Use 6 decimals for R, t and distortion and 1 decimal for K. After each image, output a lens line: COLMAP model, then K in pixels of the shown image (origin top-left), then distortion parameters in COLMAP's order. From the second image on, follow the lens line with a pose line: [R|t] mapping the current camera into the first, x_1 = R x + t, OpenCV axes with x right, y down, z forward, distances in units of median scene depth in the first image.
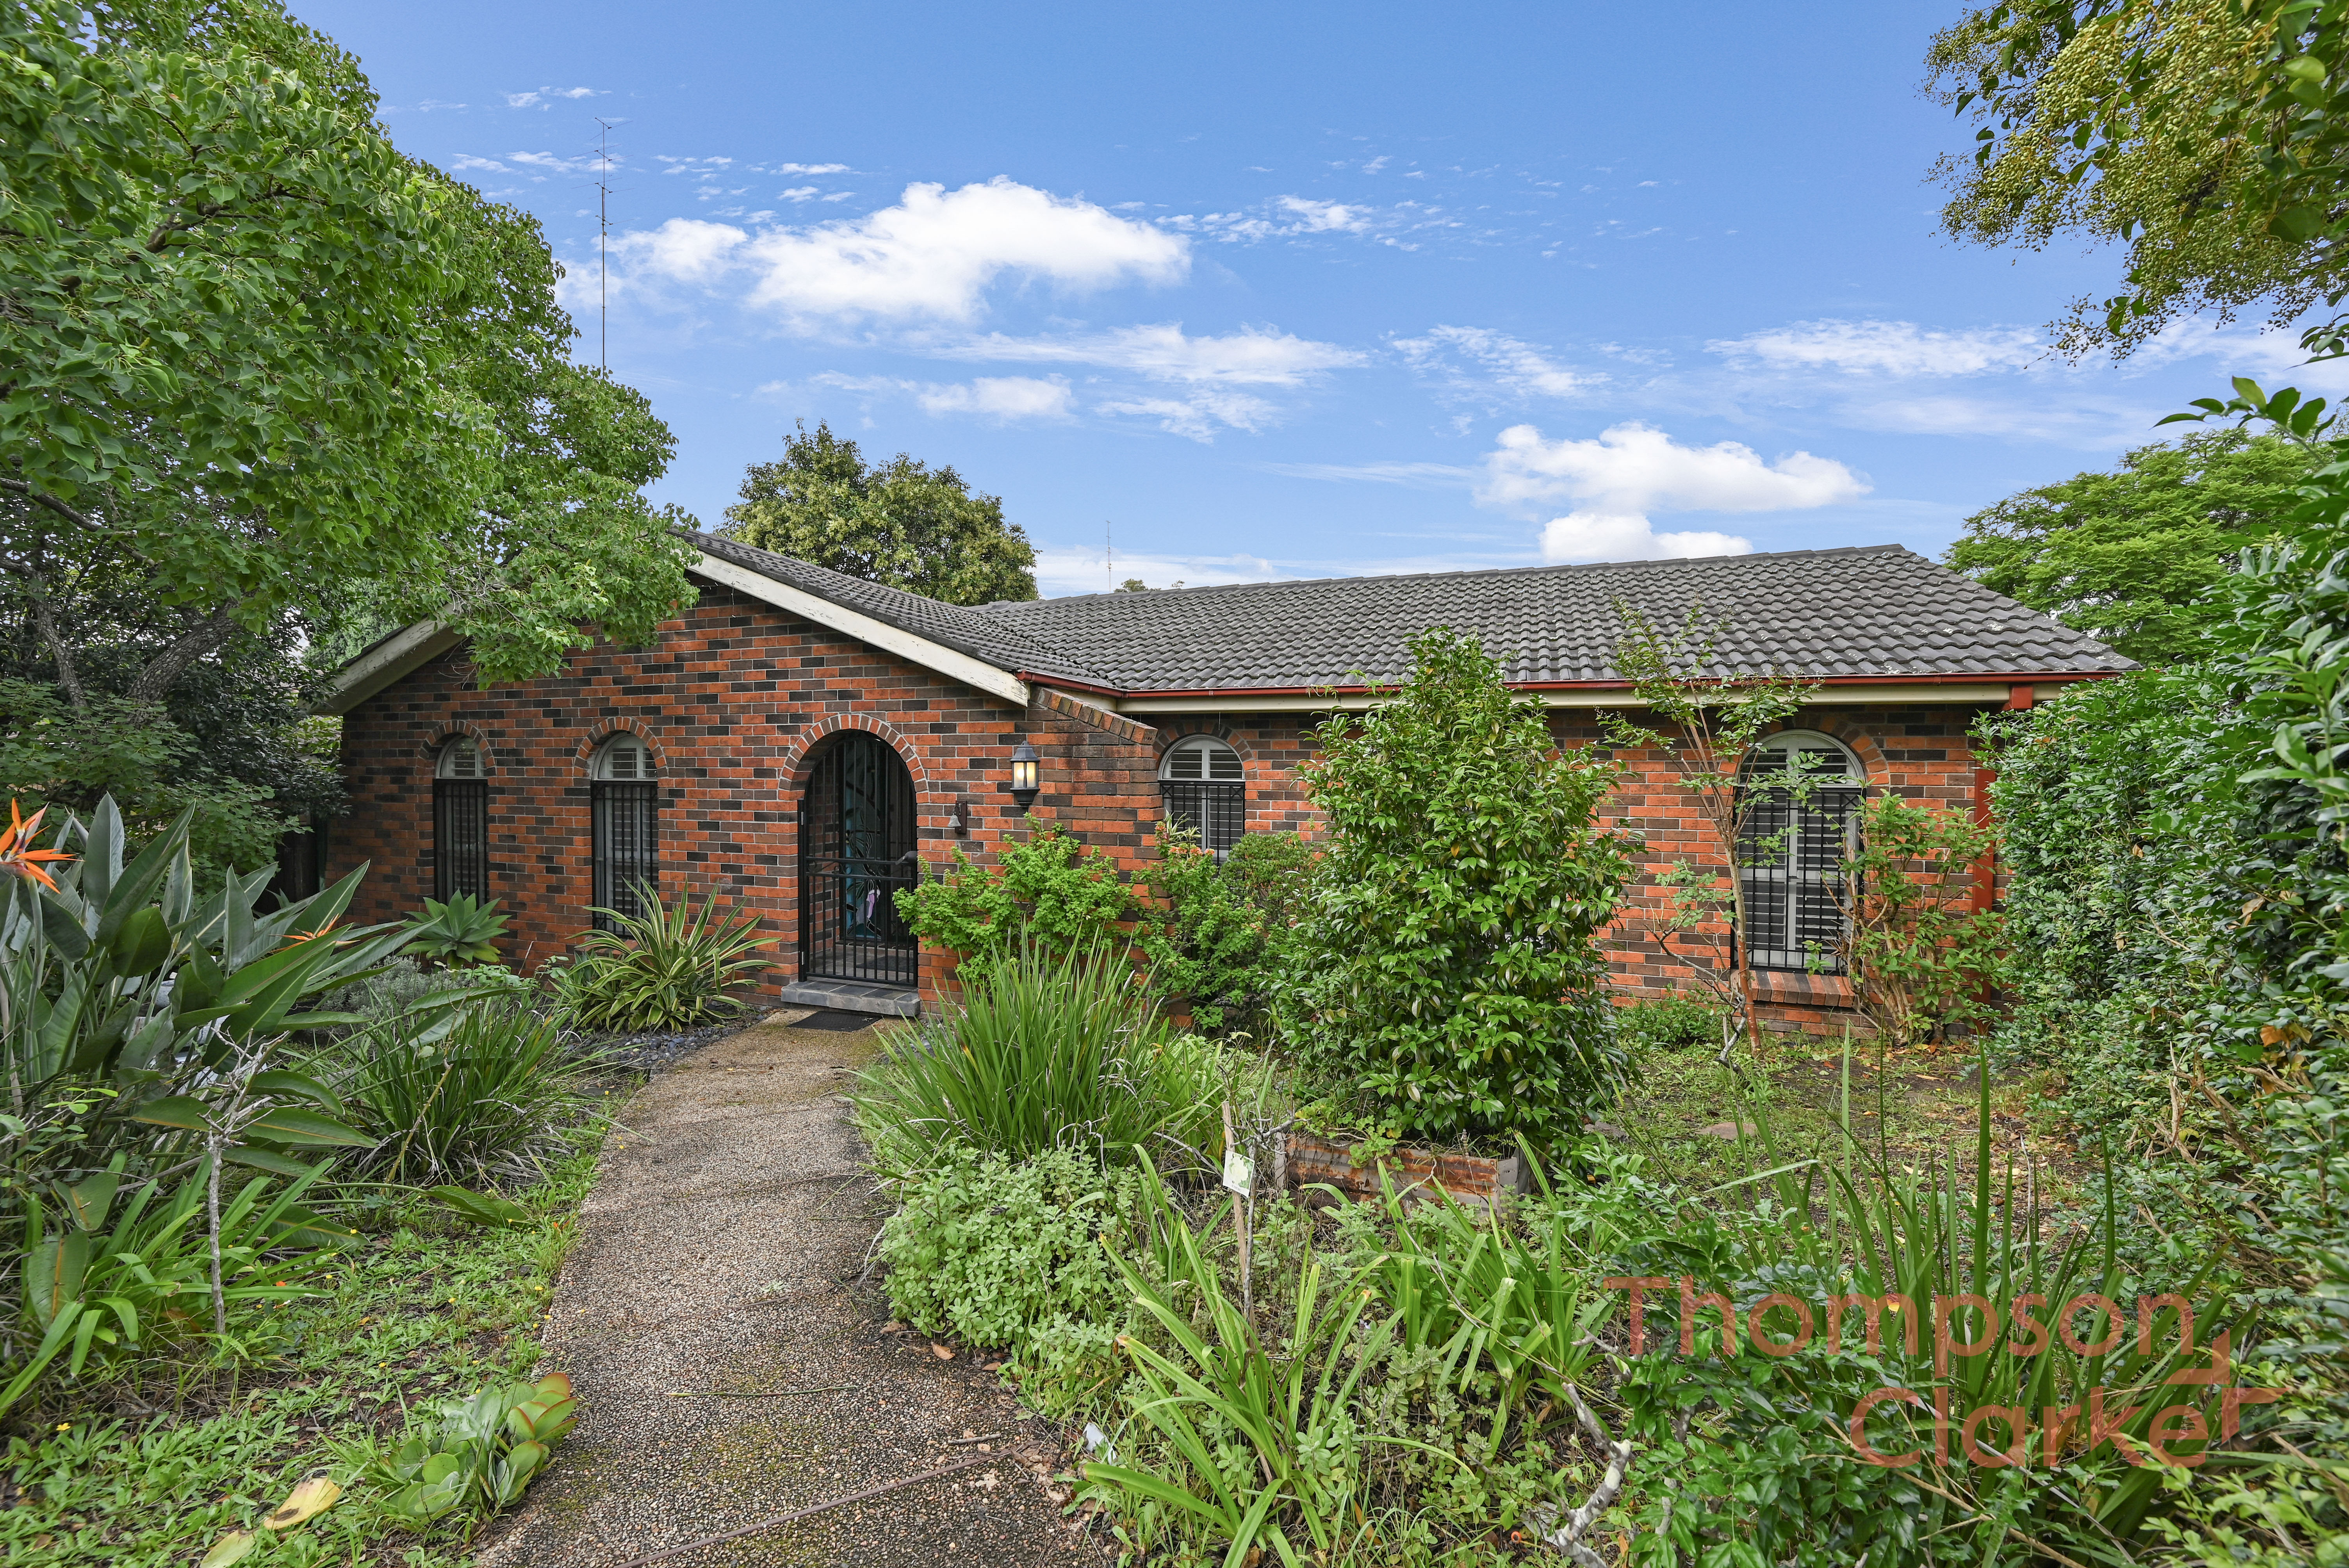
lens RADIAL K [[1003.4, 0, 1169.4], [0, 1003.4, 787.2], [0, 0, 1]] dist [0.000618, 0.000294]
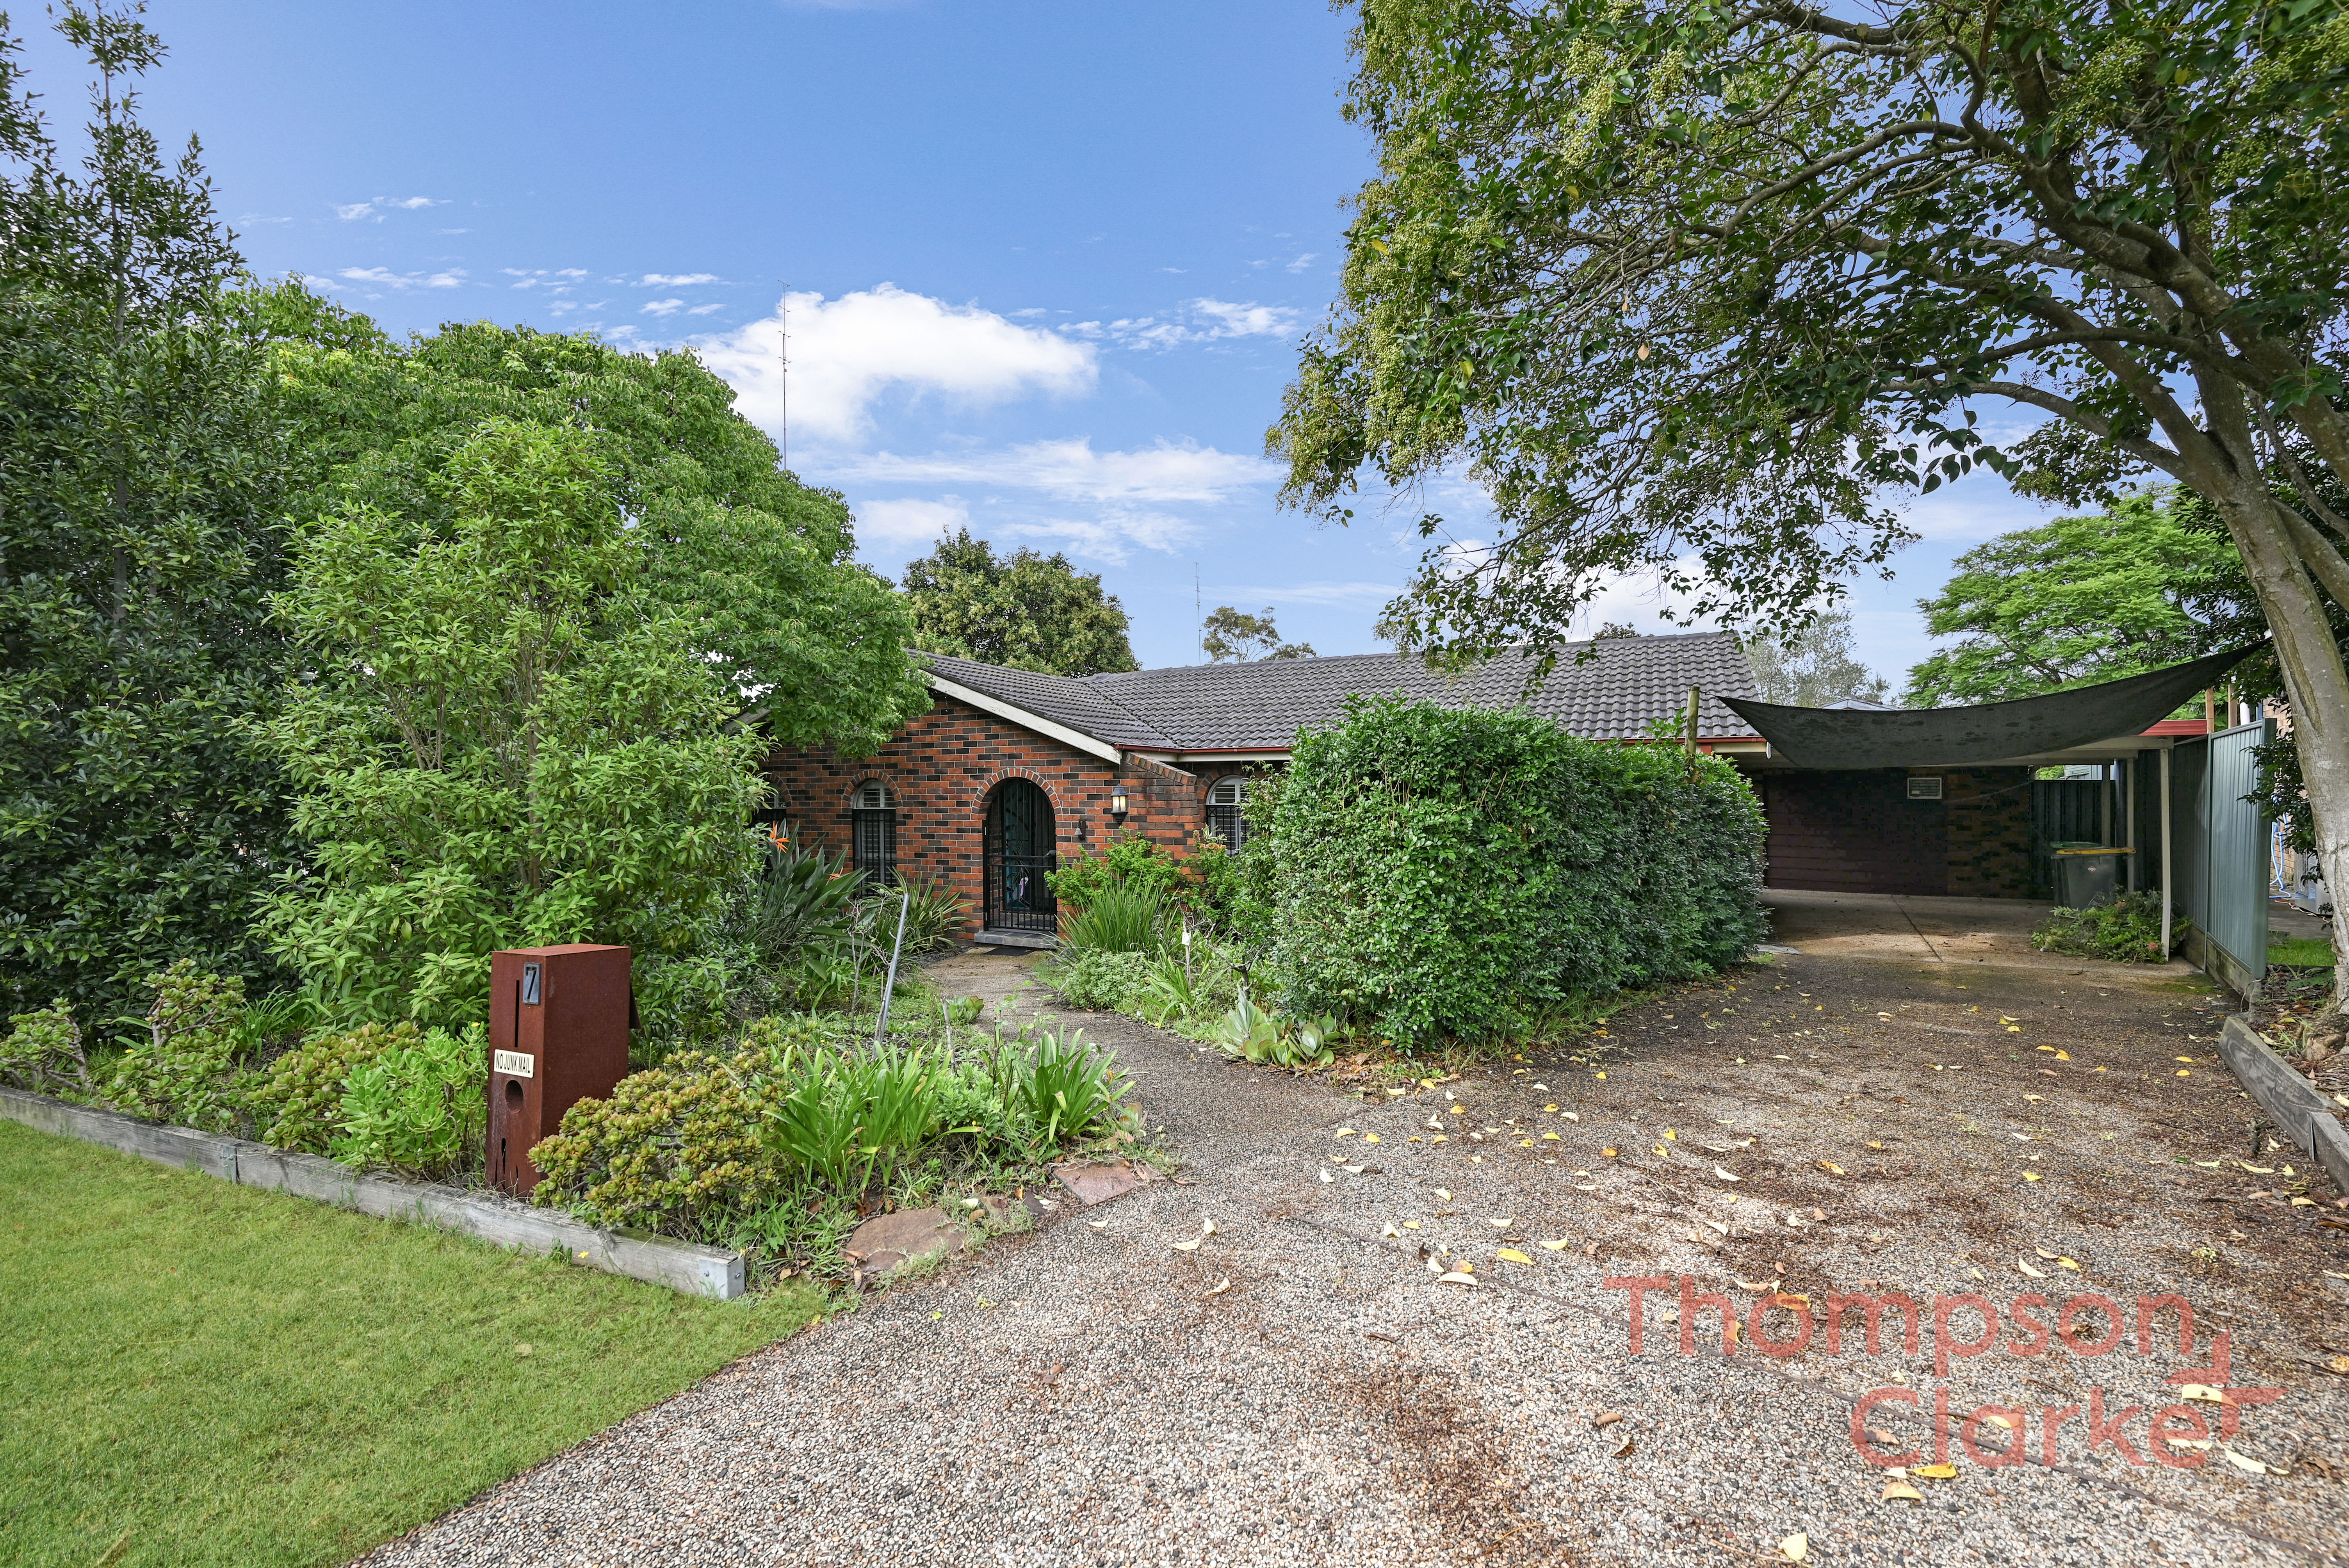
lens RADIAL K [[1015.9, 0, 1177.5], [0, 1015.9, 790.9], [0, 0, 1]] dist [-0.000640, -0.000009]
pose [[0.995851, -0.012166, -0.090177, 0.097382], [0.010849, 0.999827, -0.015082, -0.005944], [0.090345, 0.014042, 0.995812, -0.625028]]
